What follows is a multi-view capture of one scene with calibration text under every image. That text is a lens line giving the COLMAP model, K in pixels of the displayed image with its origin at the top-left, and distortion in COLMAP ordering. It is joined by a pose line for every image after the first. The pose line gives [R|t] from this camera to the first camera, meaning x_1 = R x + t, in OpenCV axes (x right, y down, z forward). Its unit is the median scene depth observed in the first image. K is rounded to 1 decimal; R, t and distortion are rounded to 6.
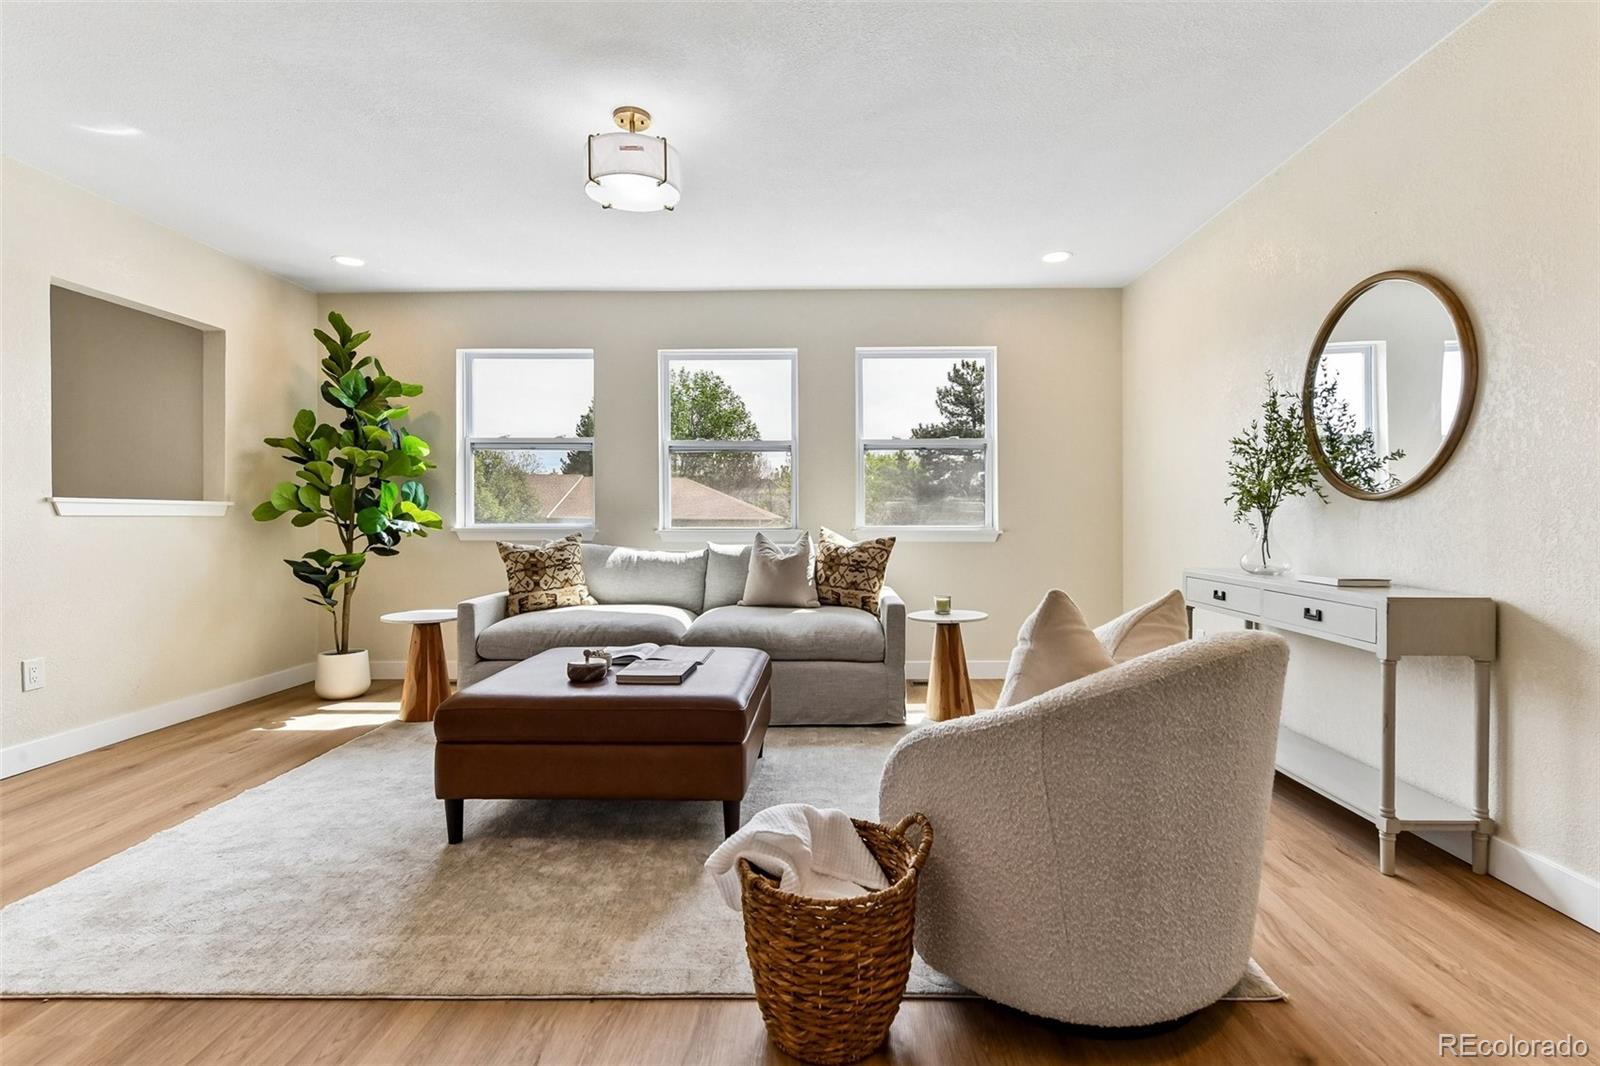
lens RADIAL K [[747.9, 0, 811.3], [0, 747.9, 524.6], [0, 0, 1]] dist [-0.008557, 0.001281]
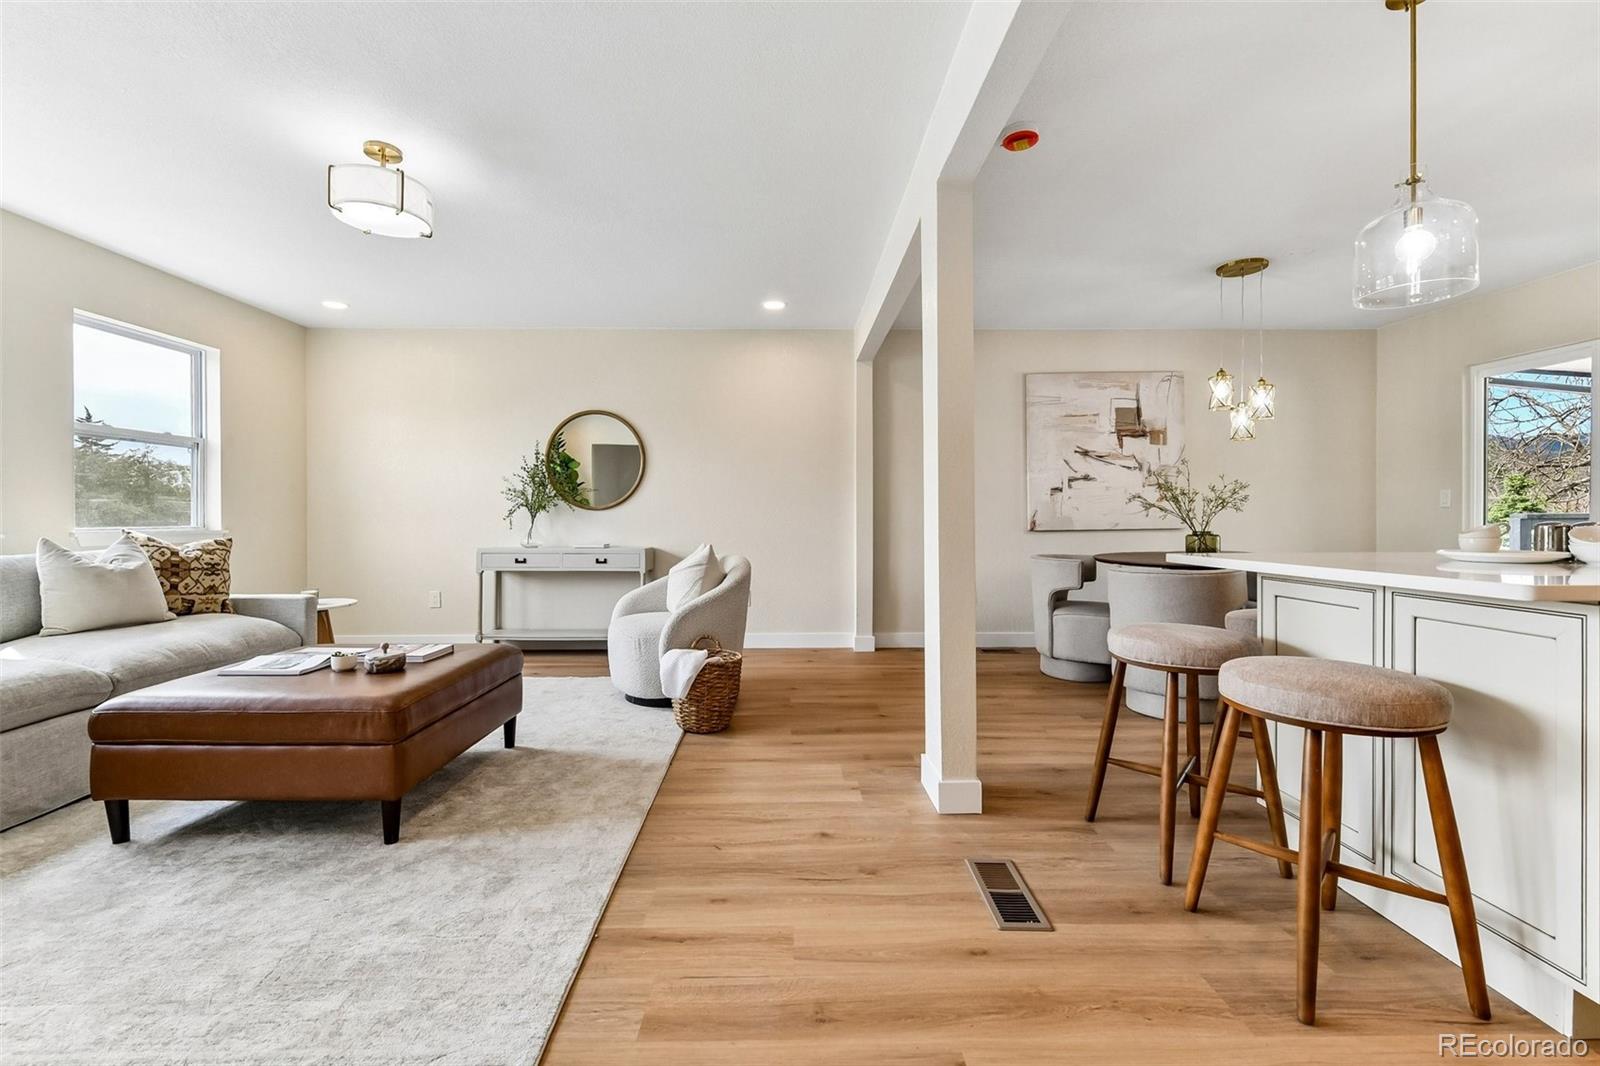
lens RADIAL K [[670.9, 0, 798.3], [0, 670.9, 522.3], [0, 0, 1]] dist [0.004374, -0.002324]
pose [[-0.028683, -0.009168, 0.999547, -0.851181], [0.009263, 0.999913, 0.009437, -0.005373], [-0.999546, 0.009529, -0.028595, 0.293311]]
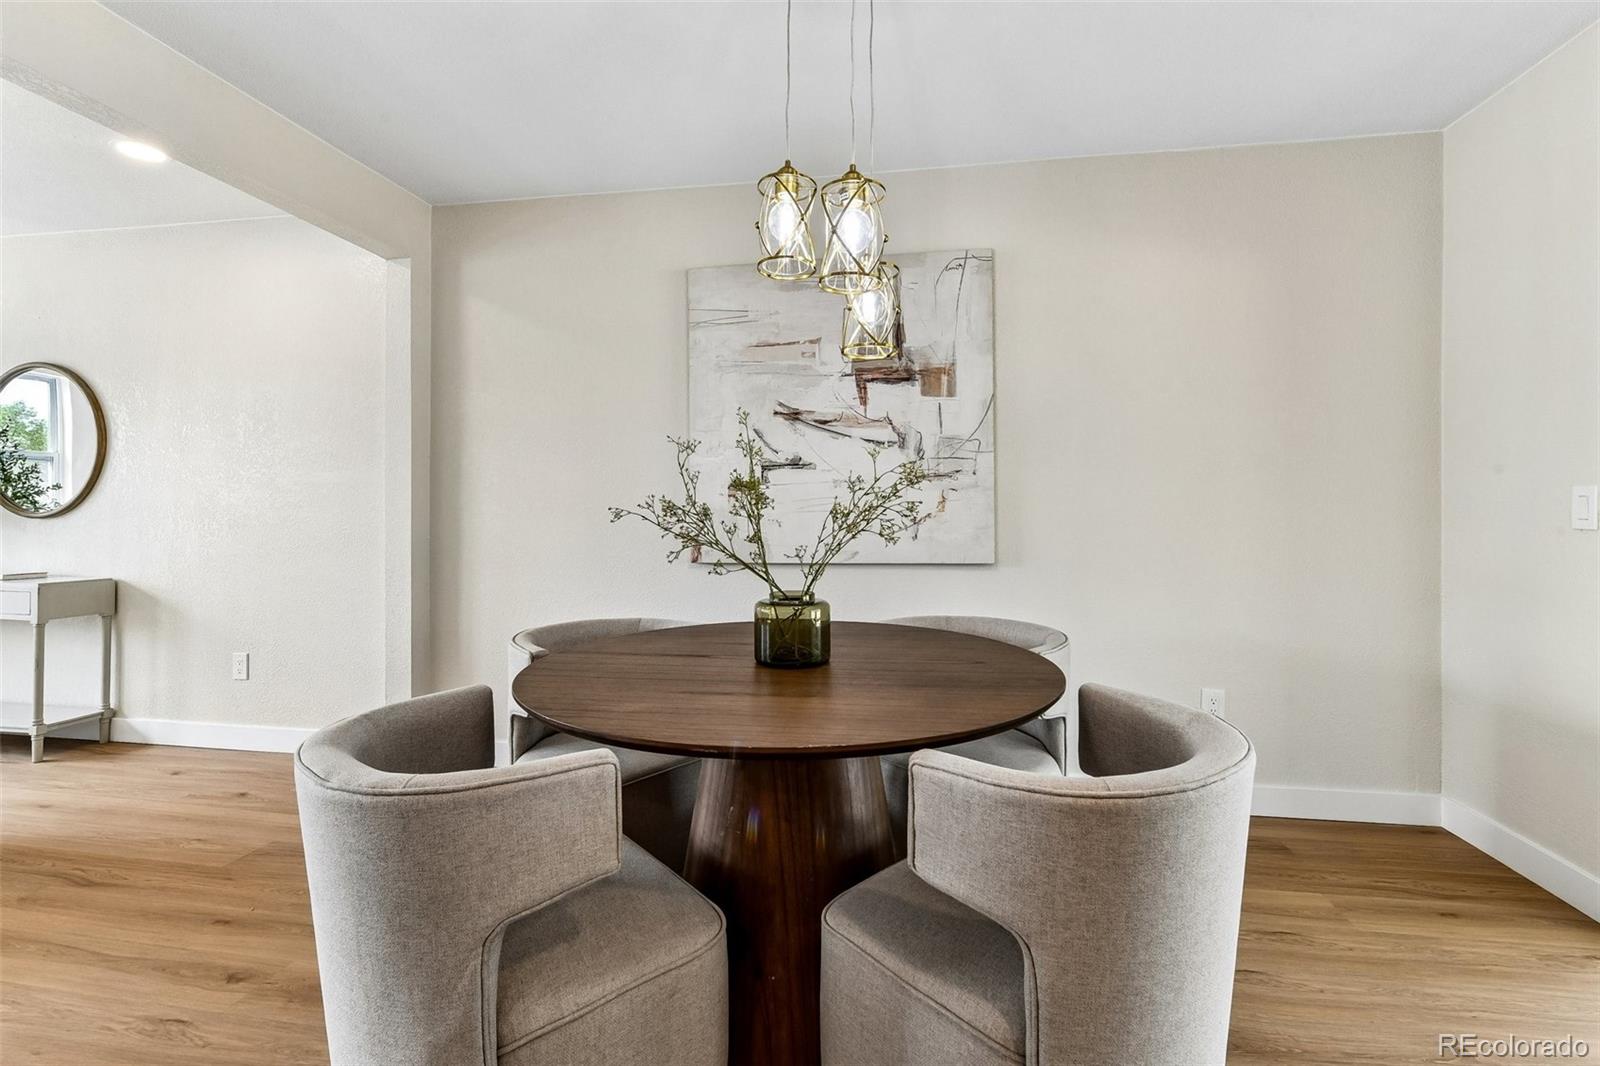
lens RADIAL K [[733.6, 0, 810.6], [0, 733.6, 509.3], [0, 0, 1]] dist [0.007401, 0.000251]
pose [[0.164443, 0.005465, 0.986372, -0.268532], [0.003076, 0.999977, -0.006053, -0.024026], [-0.986382, 0.004029, 0.164422, -0.467915]]
